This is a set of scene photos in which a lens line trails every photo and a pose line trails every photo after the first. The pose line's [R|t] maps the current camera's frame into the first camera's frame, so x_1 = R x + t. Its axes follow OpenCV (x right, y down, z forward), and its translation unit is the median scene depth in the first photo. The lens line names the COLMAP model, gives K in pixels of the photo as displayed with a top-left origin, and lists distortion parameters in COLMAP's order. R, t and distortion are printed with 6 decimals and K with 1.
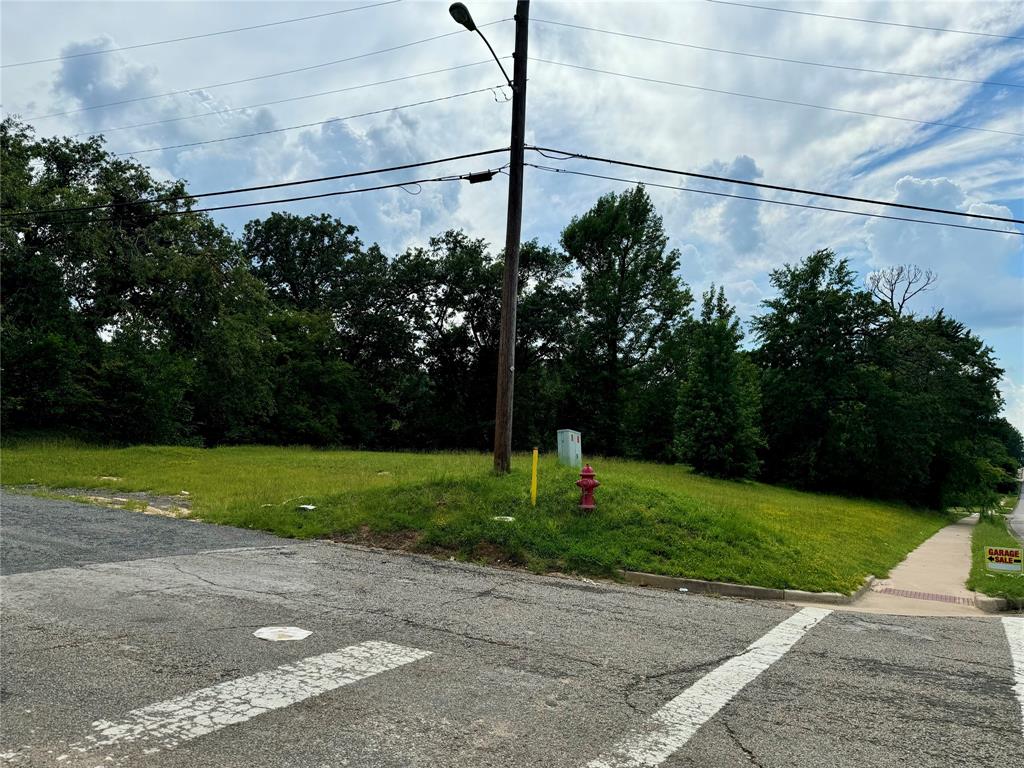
lens RADIAL K [[716.1, 0, 512.0], [0, 716.1, 384.0], [0, 0, 1]] dist [0.084504, -0.103682]
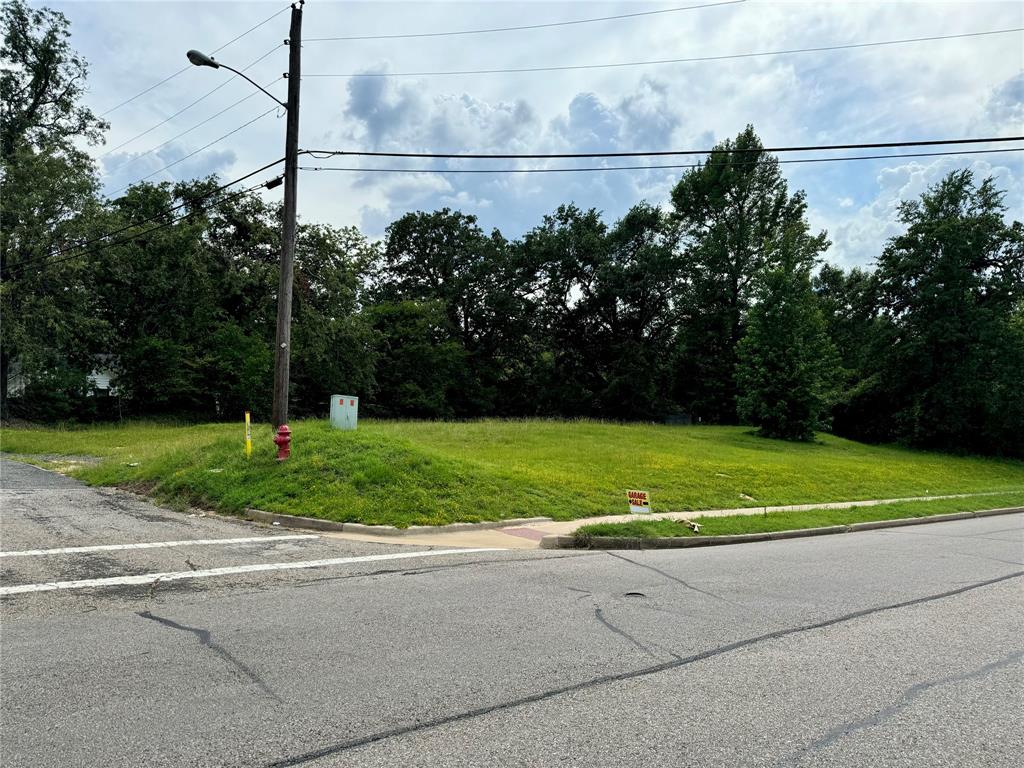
lens RADIAL K [[717.6, 0, 524.6], [0, 717.6, 386.7], [0, 0, 1]] dist [0.103433, -0.106163]
pose [[0.936866, -0.053129, -0.345628, 0.212398], [0.067373, 0.997297, 0.029320, 0.010077], [0.343136, -0.050755, 0.937913, 0.003852]]
